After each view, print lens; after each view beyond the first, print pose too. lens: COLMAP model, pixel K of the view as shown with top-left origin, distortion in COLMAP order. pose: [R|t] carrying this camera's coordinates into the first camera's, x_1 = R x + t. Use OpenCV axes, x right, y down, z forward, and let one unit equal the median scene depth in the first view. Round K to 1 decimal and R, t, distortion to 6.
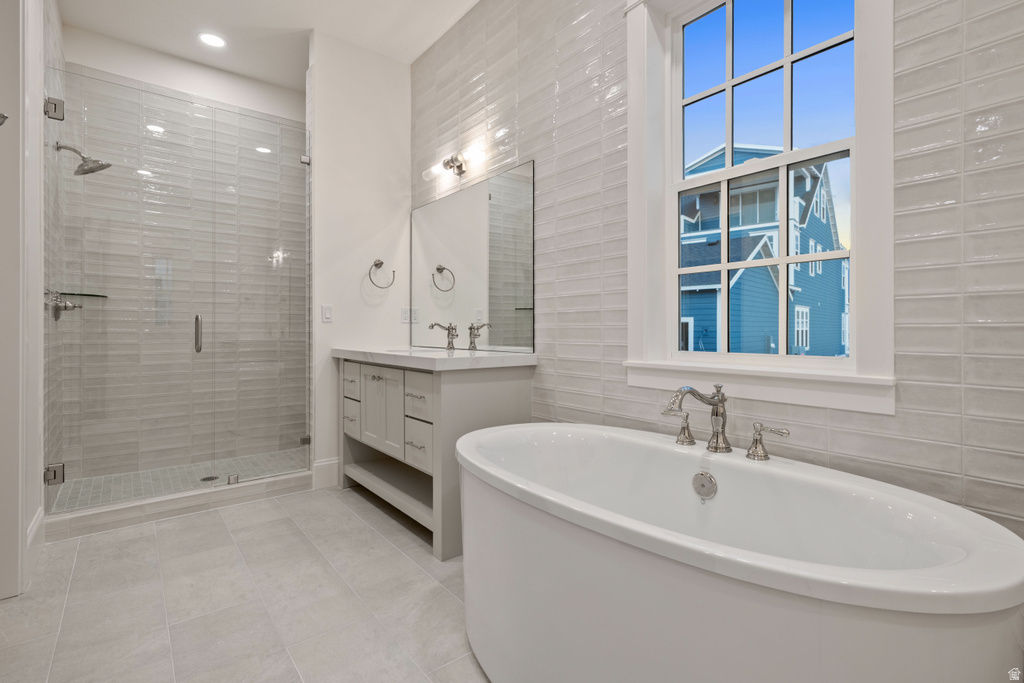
lens RADIAL K [[487.4, 0, 512.5], [0, 487.4, 331.7], [0, 0, 1]] dist [0.009466, 0.000613]
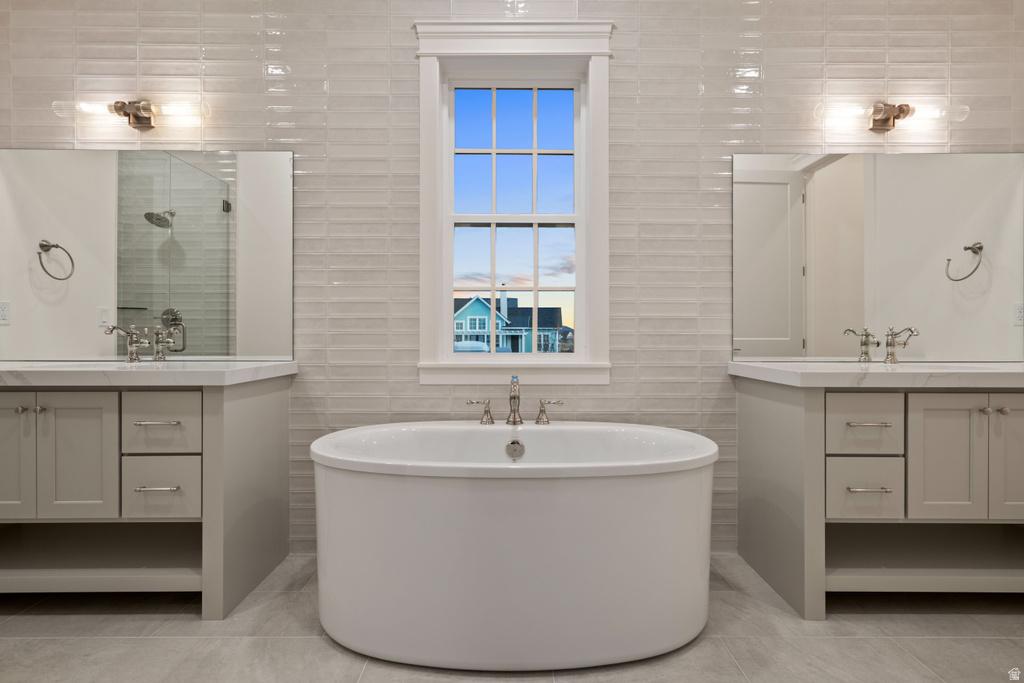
lens RADIAL K [[483.0, 0, 512.0], [0, 483.0, 341.5], [0, 0, 1]] dist [0.008909, 0.001211]
pose [[0.622246, -0.008531, 0.782776, -0.511661], [0.002083, 0.999955, 0.009242, 0.000072], [-0.782819, -0.004120, 0.622236, 0.128277]]
